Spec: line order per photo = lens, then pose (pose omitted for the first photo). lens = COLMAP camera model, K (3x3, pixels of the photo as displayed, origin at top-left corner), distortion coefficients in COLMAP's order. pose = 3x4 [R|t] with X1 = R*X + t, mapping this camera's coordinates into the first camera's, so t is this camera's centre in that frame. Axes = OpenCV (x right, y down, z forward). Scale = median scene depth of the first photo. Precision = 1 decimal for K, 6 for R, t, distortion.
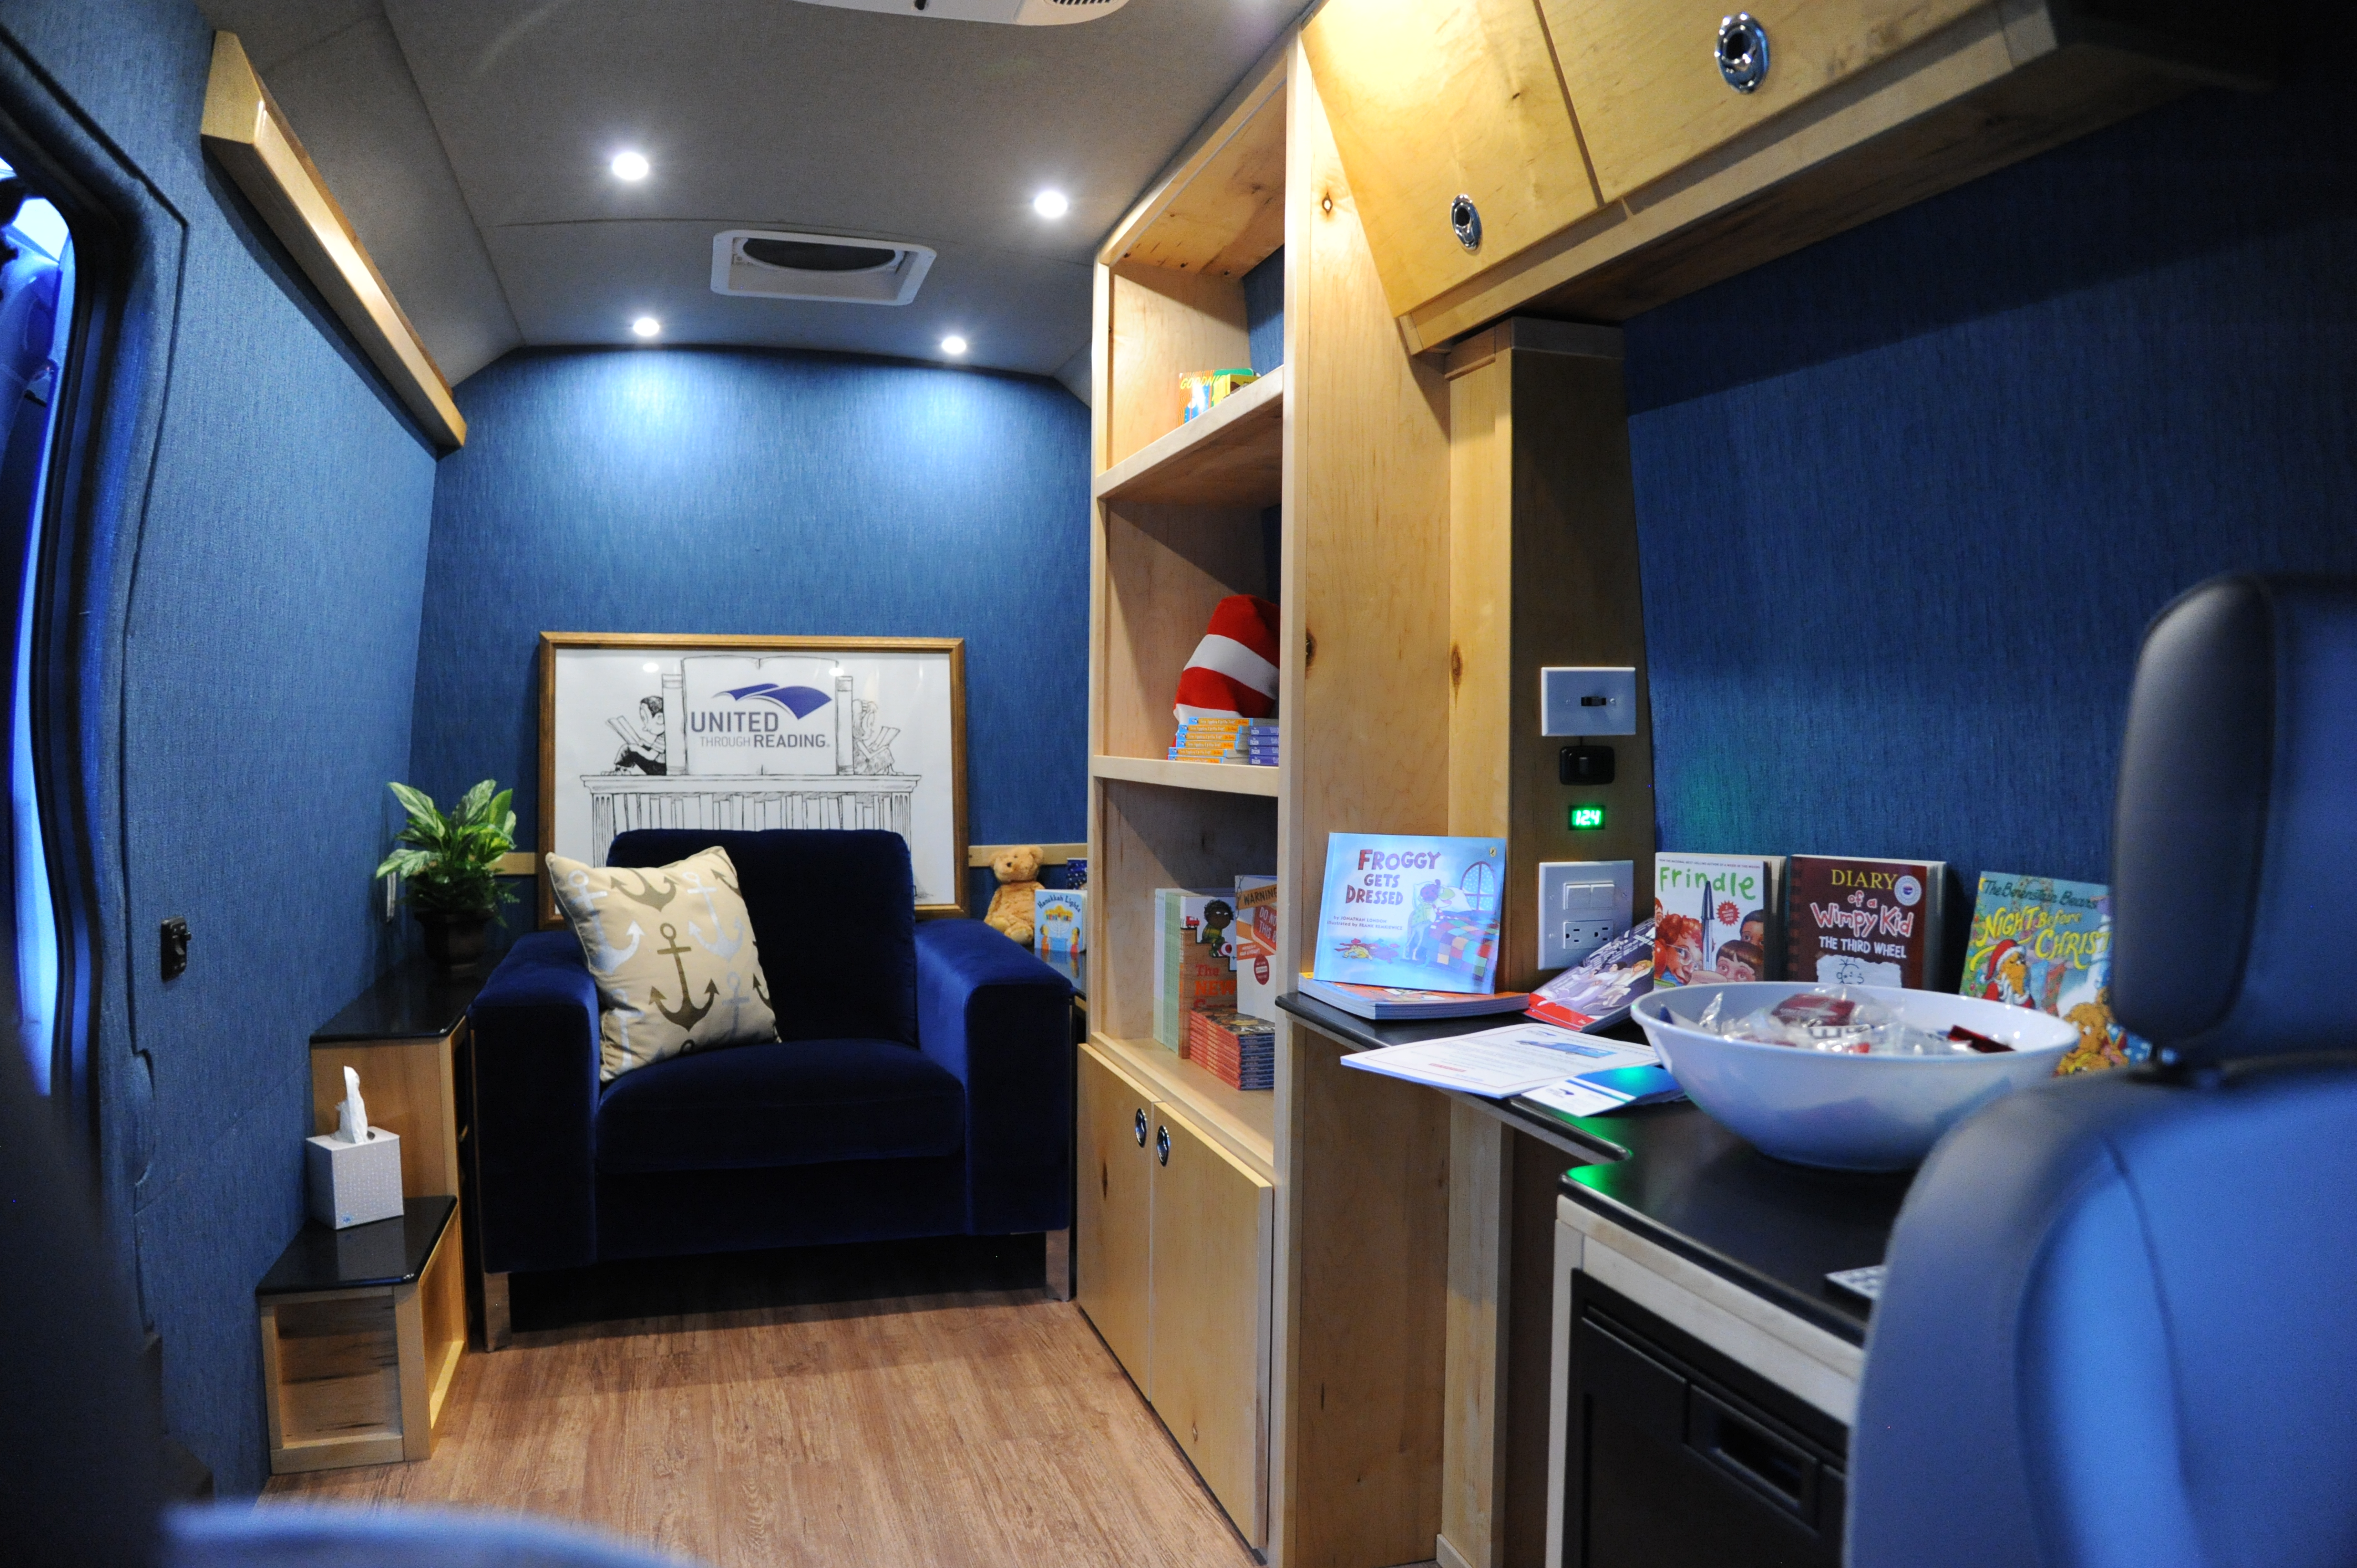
lens RADIAL K [[1594.5, 0, 1174.5], [0, 1594.5, 781.6], [0, 0, 1]] dist [-0.118662, 0.095682]
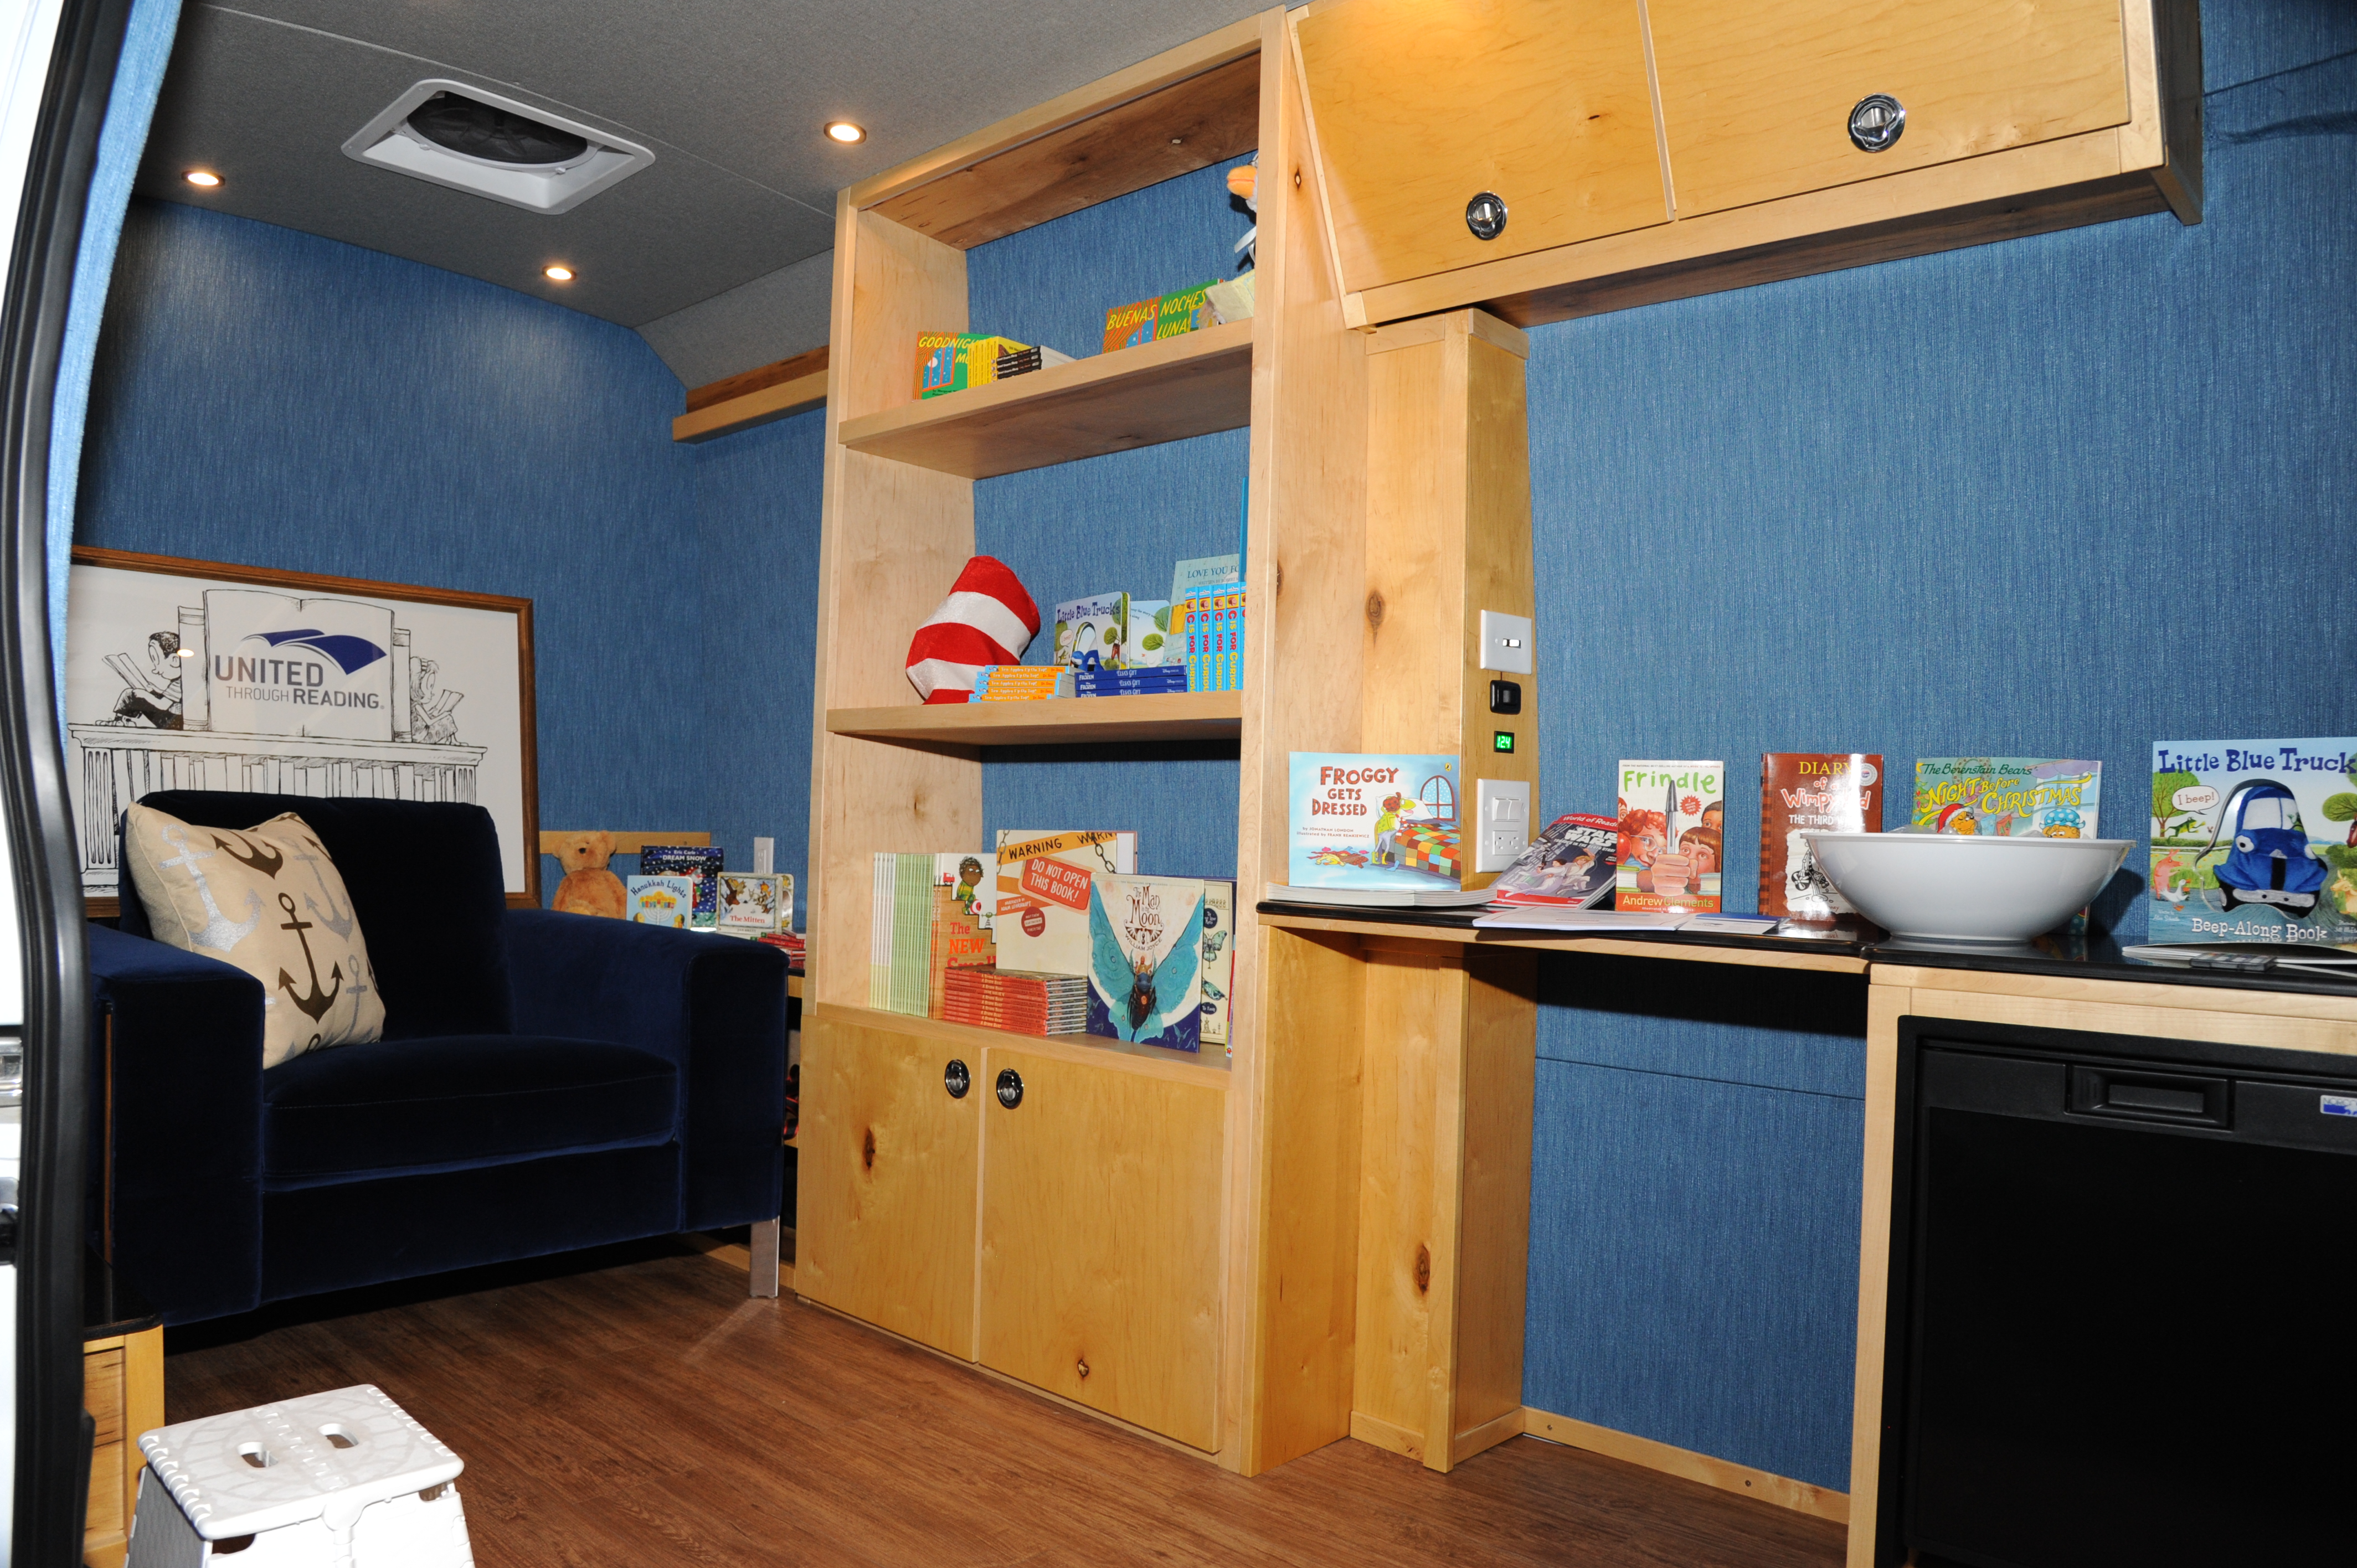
lens RADIAL K [[1580.7, 0, 1178.5], [0, 1580.7, 784.0], [0, 0, 1]] dist [-0.117817, 0.066923]
pose [[0.861314, 0.031084, 0.507121, -0.383251], [-0.007369, 0.998786, -0.048705, 0.080571], [-0.508020, 0.038213, 0.860497, 0.092617]]
